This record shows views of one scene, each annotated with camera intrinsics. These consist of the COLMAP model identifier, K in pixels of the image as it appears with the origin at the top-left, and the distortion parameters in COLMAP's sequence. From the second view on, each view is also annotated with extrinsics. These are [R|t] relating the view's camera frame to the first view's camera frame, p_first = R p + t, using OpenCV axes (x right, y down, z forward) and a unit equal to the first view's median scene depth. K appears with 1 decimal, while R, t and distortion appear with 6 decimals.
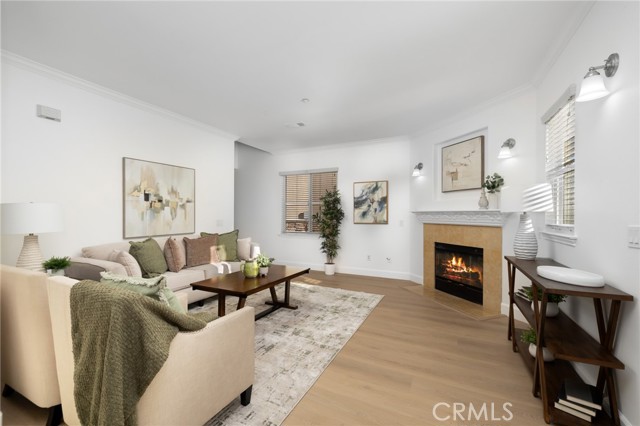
lens RADIAL K [[267.9, 0, 322.2], [0, 267.9, 213.5], [0, 0, 1]] dist [-0.002831, 0.000667]
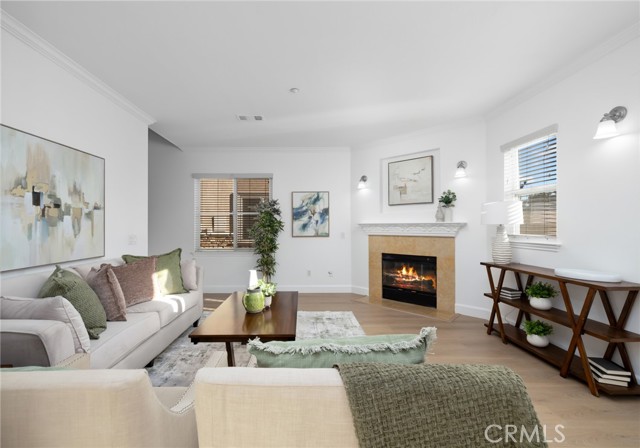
lens RADIAL K [[281.0, 0, 317.1], [0, 281.0, 225.0], [0, 0, 1]] dist [-0.000759, -0.001063]
pose [[0.893432, -0.001413, 0.449197, -0.340737], [0.002057, 0.999997, -0.000947, -0.001954], [-0.449194, 0.001770, 0.893432, 0.165277]]
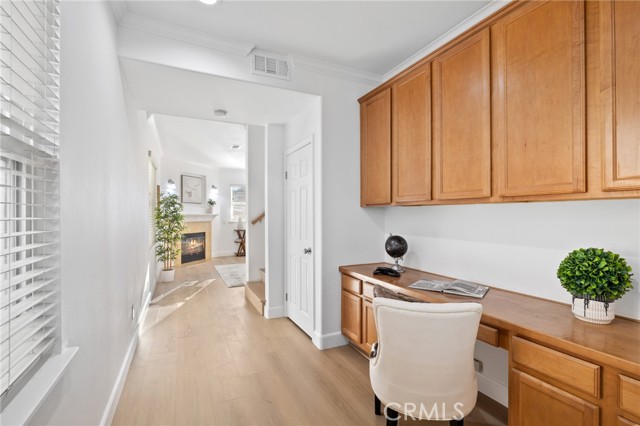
lens RADIAL K [[313.2, 0, 320.4], [0, 313.2, 213.3], [0, 0, 1]] dist [-0.000104, -0.000004]
pose [[-0.764042, 0.003015, 0.645160, -1.579641], [0.001592, 0.999995, -0.002788, -0.008632], [-0.645165, -0.001103, -0.764043, 2.144143]]
